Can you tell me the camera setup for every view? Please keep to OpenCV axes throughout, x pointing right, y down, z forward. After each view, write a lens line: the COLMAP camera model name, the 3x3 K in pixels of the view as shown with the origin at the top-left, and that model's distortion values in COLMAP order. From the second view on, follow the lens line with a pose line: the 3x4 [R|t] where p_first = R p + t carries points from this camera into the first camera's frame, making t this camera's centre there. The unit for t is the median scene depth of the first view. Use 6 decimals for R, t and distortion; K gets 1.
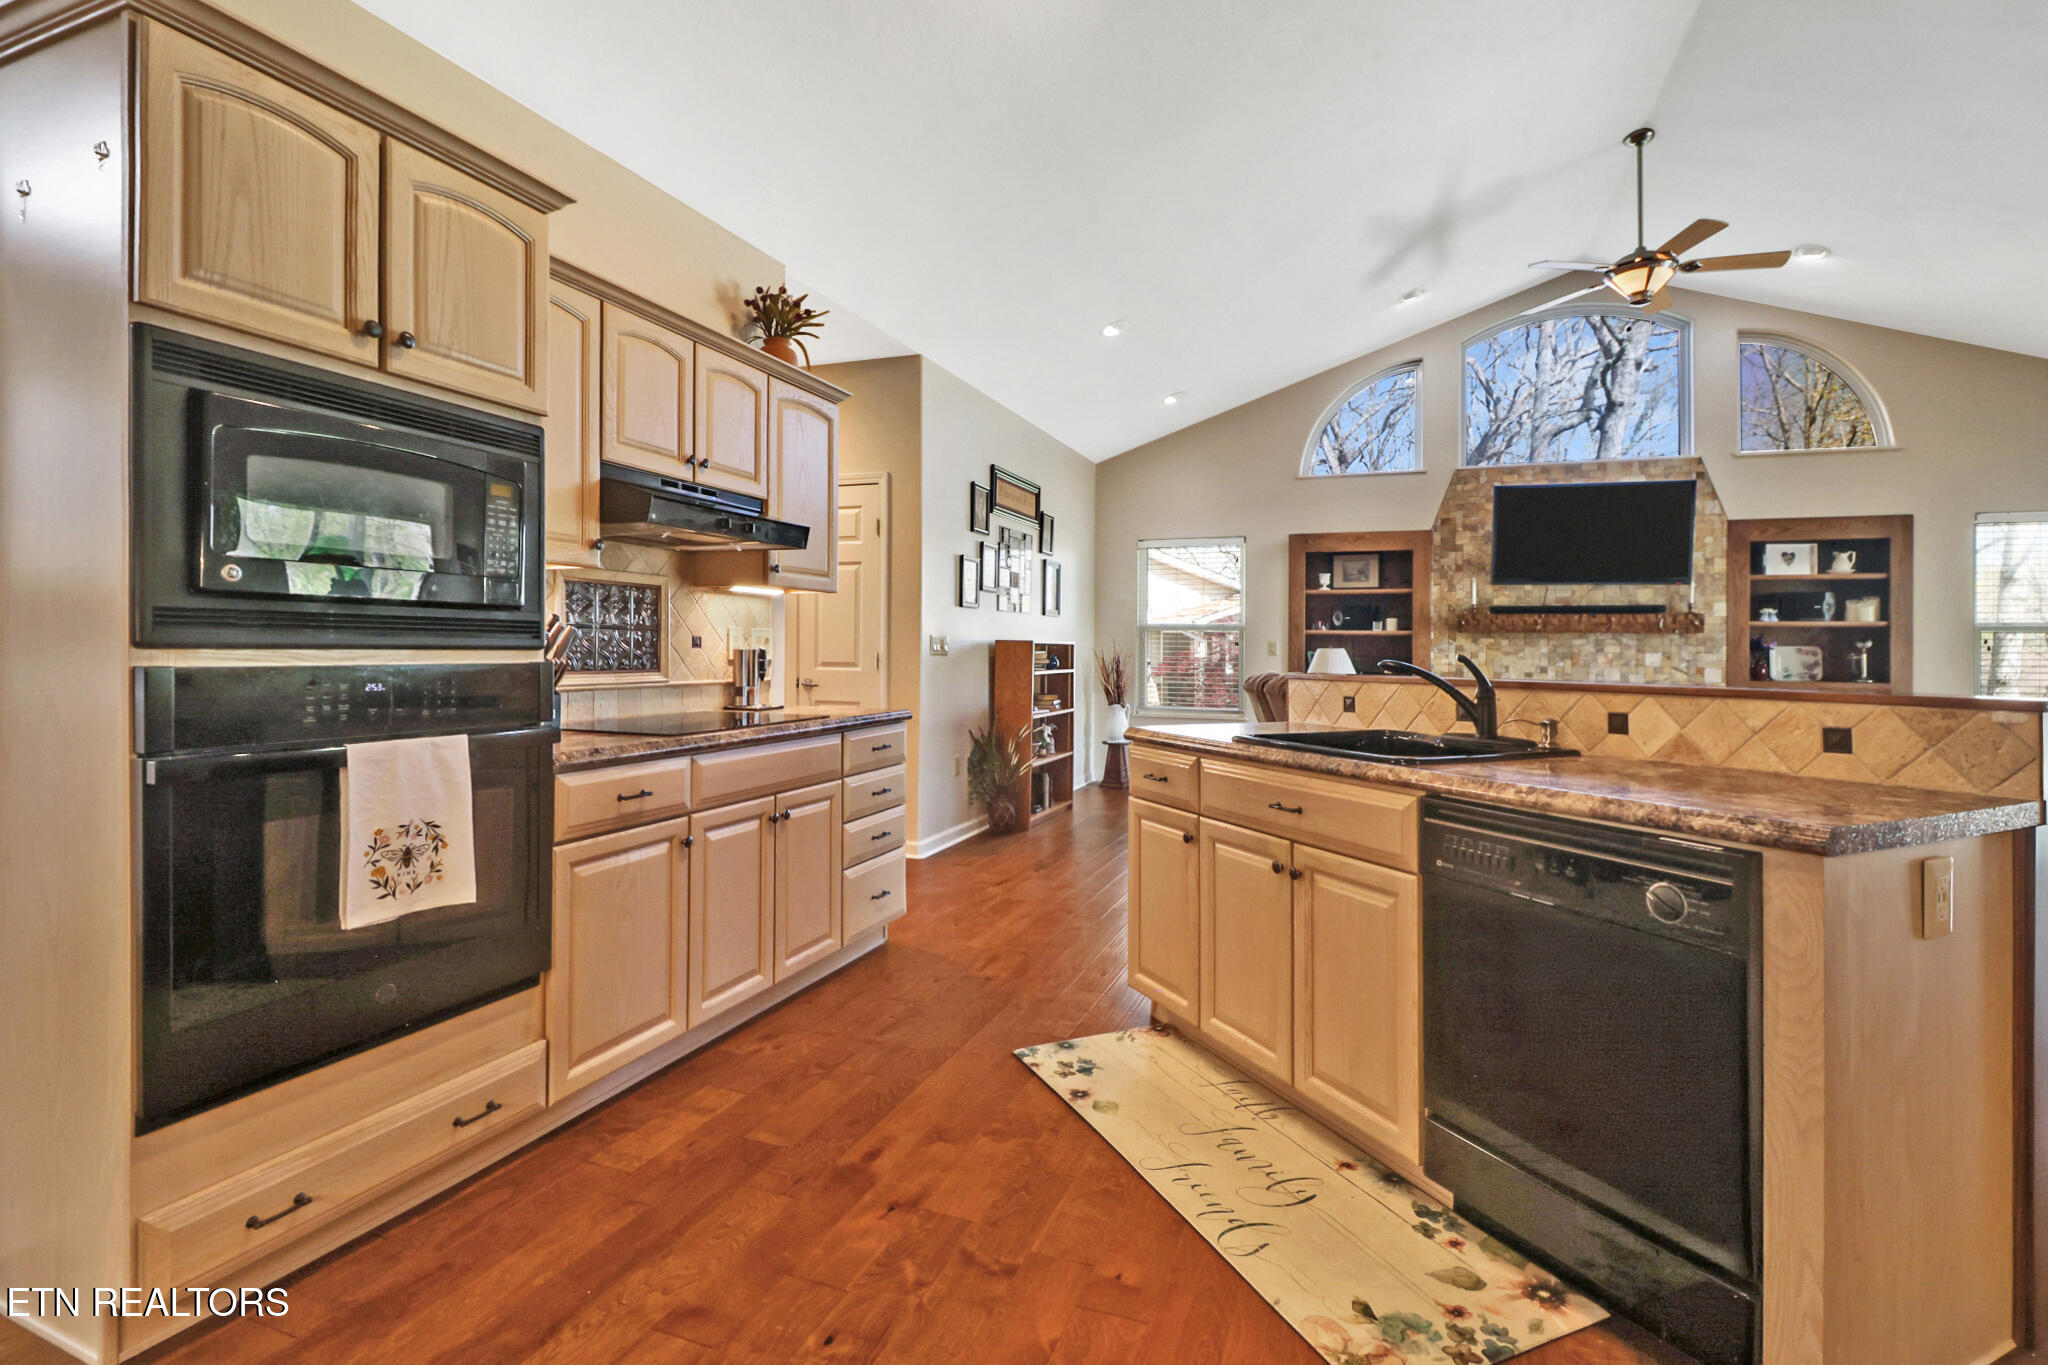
lens RADIAL K [[962.1, 0, 1018.2], [0, 962.1, 647.7], [0, 0, 1]] dist [0.003126, -0.009243]
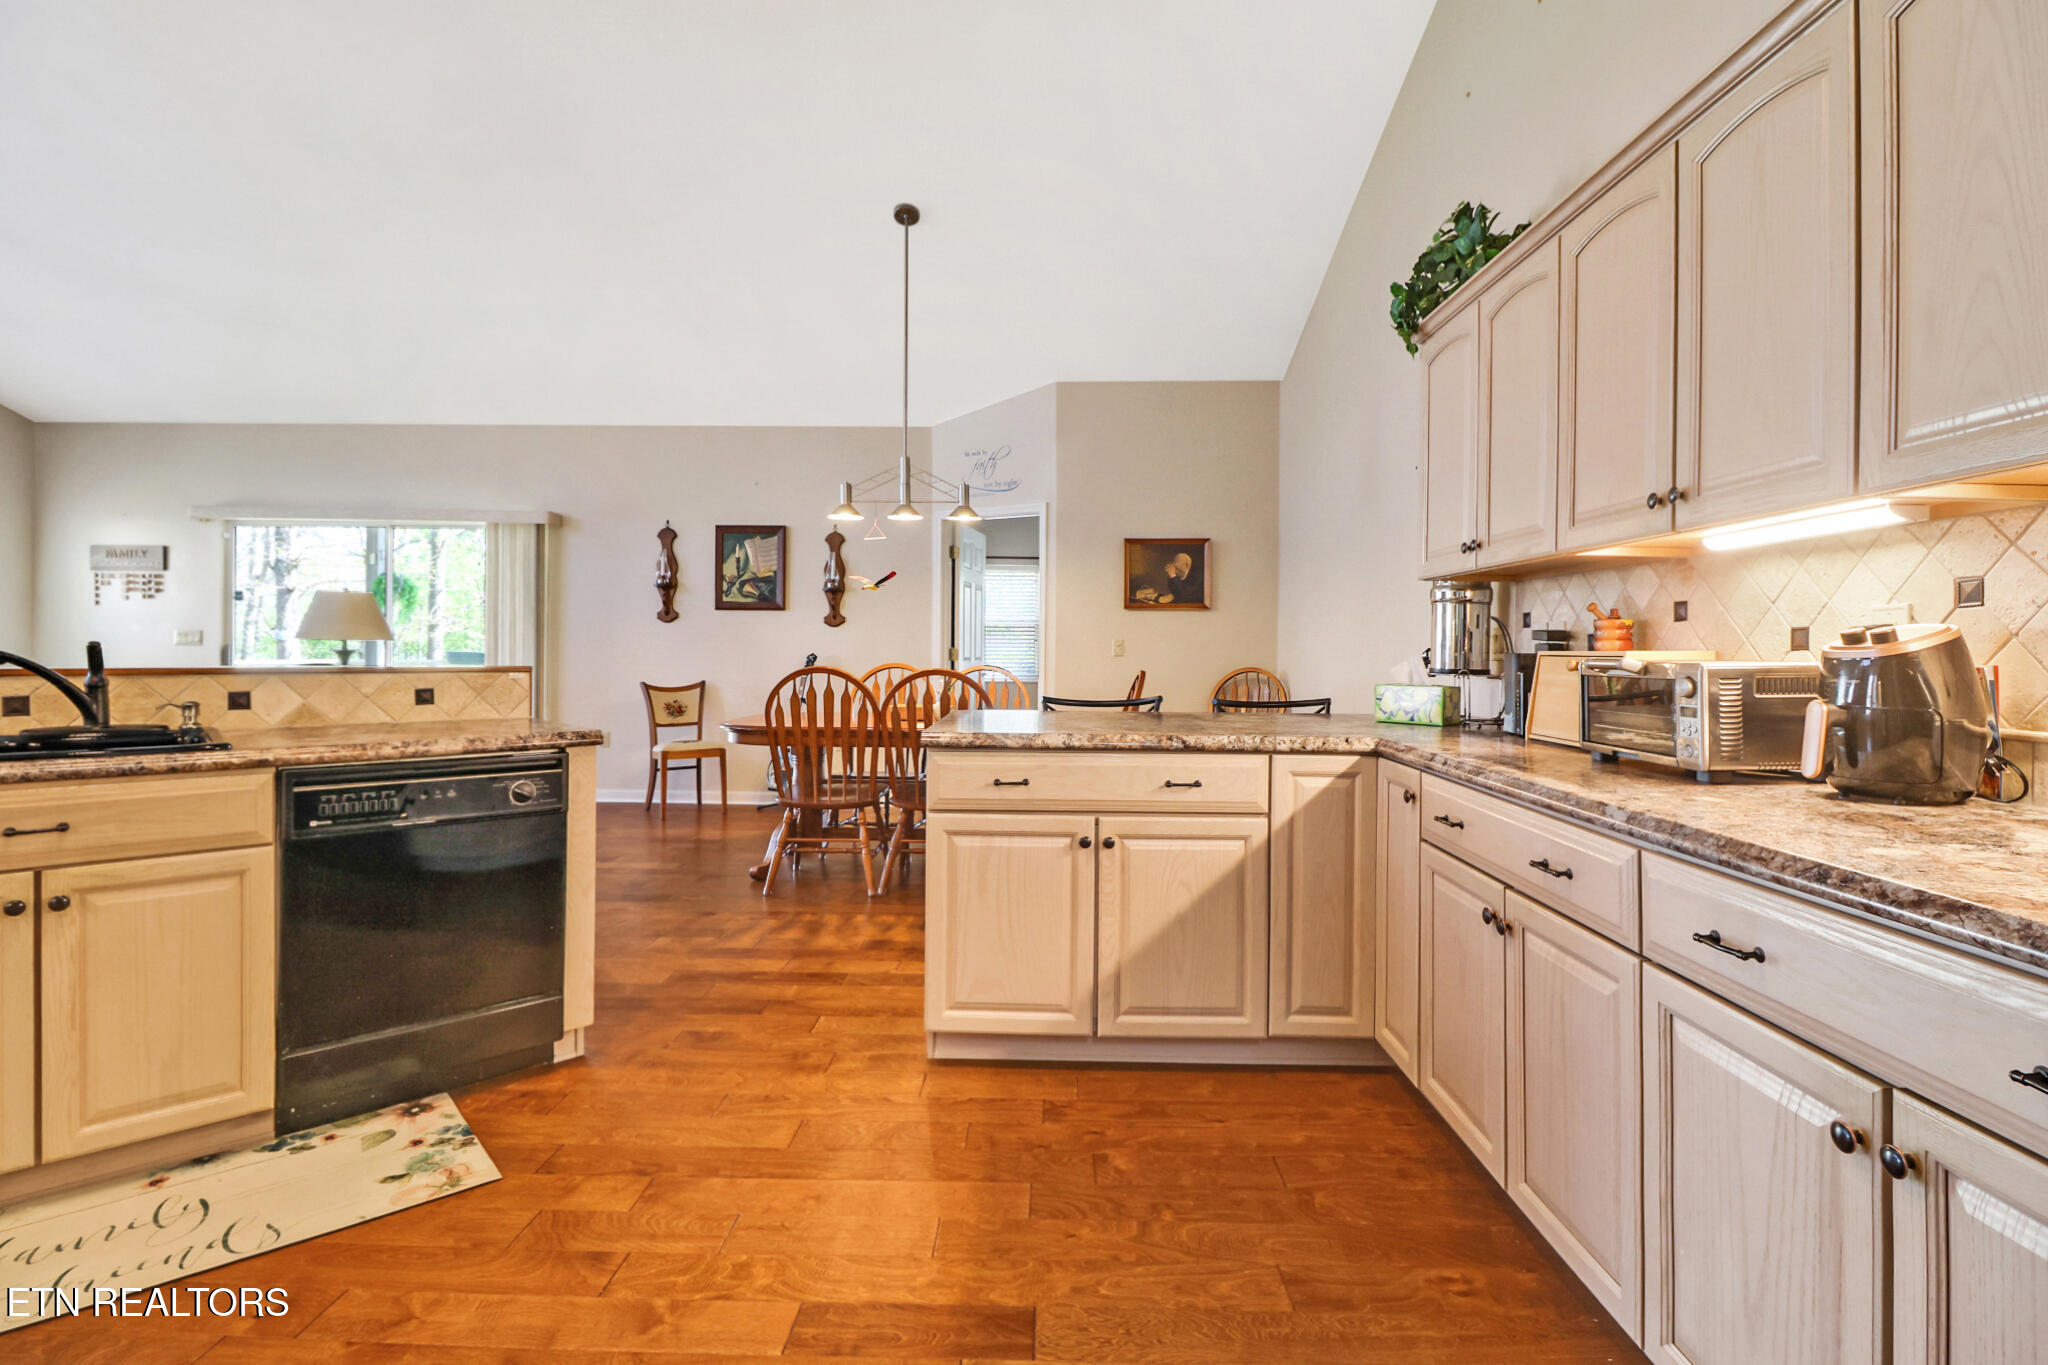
lens RADIAL K [[940.2, 0, 1029.9], [0, 940.2, 646.1], [0, 0, 1]] dist [-0.001452, -0.009225]
pose [[-0.302990, -0.011698, 0.952922, -0.885960], [-0.007367, 0.999924, 0.009933, -0.007741], [-0.952965, -0.004010, -0.303053, 0.514414]]
